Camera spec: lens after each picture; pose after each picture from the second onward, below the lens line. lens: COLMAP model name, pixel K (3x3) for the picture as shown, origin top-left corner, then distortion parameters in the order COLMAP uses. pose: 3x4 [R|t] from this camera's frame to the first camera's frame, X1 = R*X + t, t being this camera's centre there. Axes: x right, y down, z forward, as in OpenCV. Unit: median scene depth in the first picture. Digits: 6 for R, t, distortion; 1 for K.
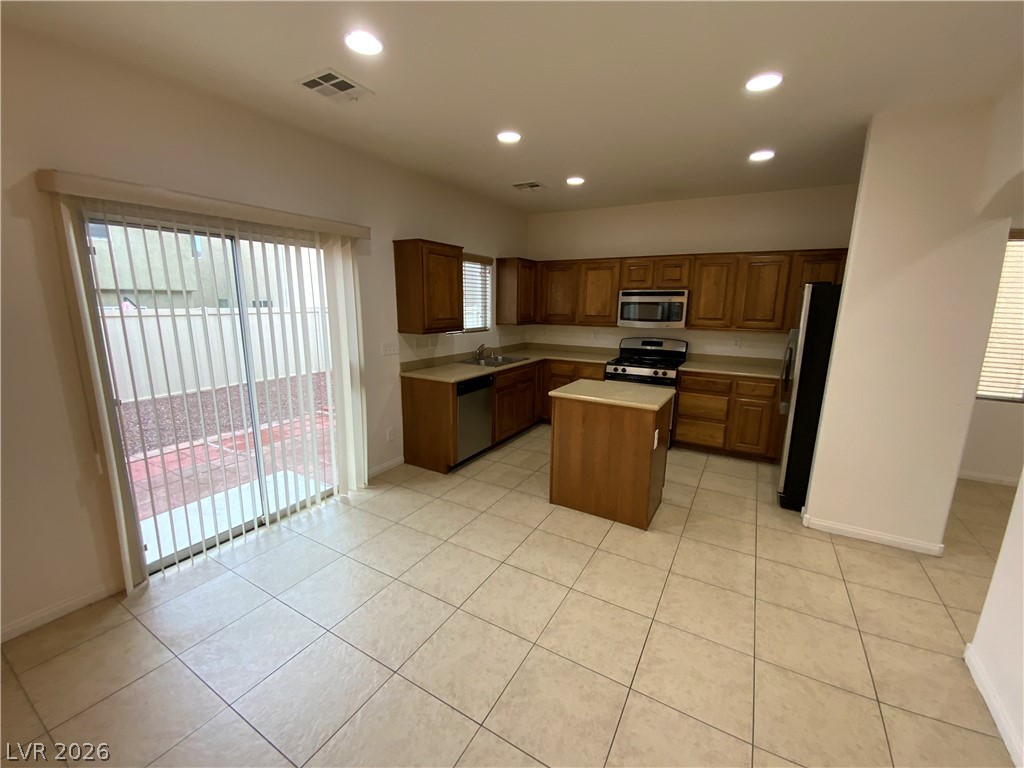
lens RADIAL K [[417.5, 0, 512.0], [0, 417.5, 384.0], [0, 0, 1]] dist [0.002294, 0.000030]
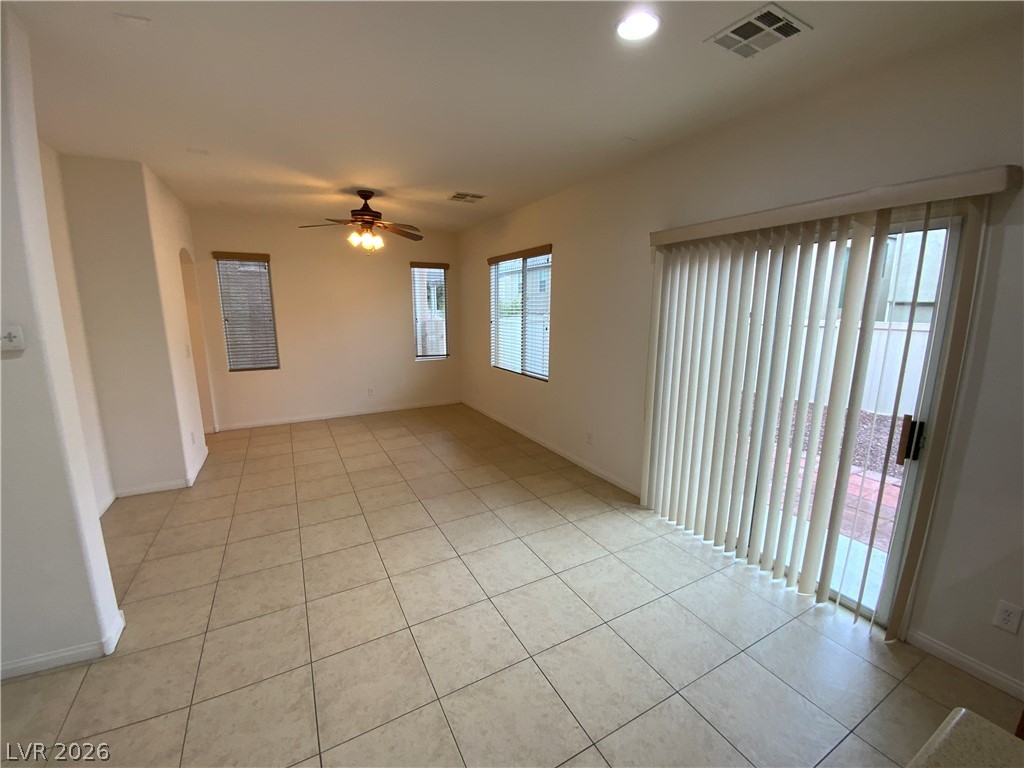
lens RADIAL K [[417.5, 0, 512.0], [0, 417.5, 384.0], [0, 0, 1]] dist [0.002294, 0.000030]
pose [[-0.515221, 0.142990, -0.845045, 0.656281], [-0.184884, 0.944227, 0.272495, -0.288513], [0.836878, 0.296630, -0.460049, 1.407415]]
